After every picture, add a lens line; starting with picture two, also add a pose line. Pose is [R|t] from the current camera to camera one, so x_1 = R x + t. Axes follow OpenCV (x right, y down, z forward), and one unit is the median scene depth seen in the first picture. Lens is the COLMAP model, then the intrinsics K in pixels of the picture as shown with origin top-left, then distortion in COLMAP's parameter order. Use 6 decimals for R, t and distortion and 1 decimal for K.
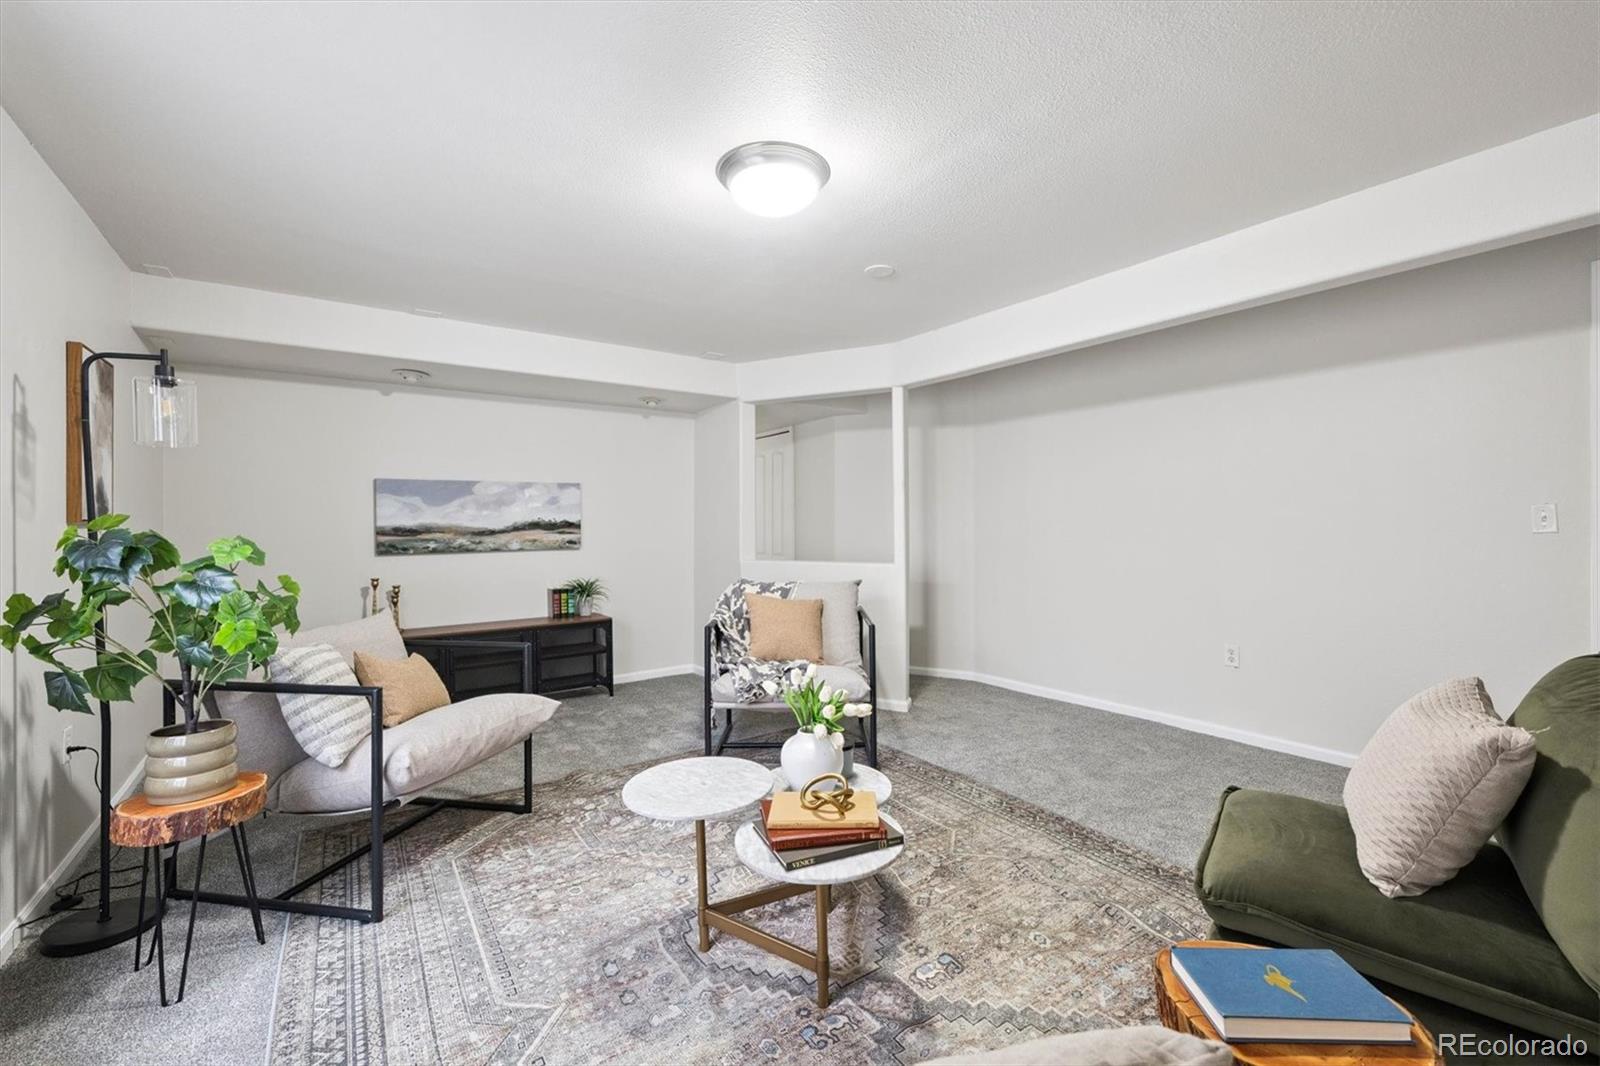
lens RADIAL K [[662.4, 0, 789.5], [0, 662.4, 535.9], [0, 0, 1]] dist [0.000249, 0.000040]
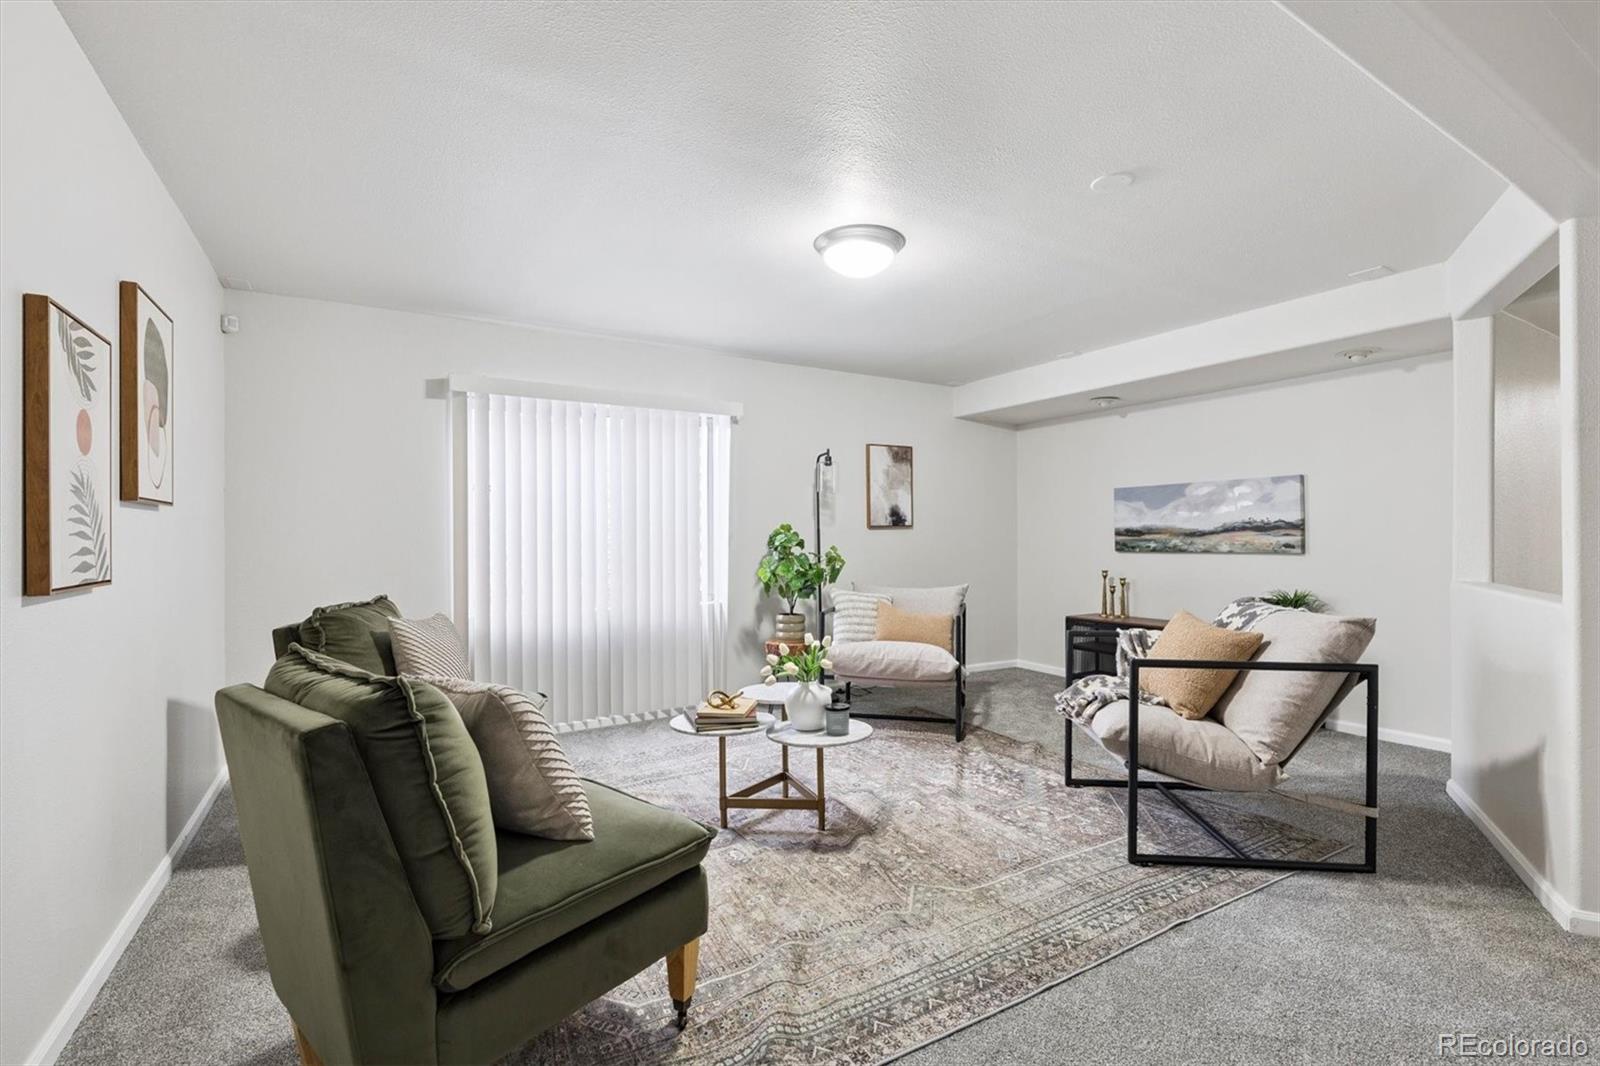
lens RADIAL K [[662.4, 0, 789.5], [0, 662.4, 535.9], [0, 0, 1]] dist [0.000249, 0.000040]
pose [[-0.034743, 0.007181, -0.999370, 0.591374], [-0.011355, 0.999907, 0.007580, -0.002359], [0.999332, 0.011611, -0.034658, 0.436410]]
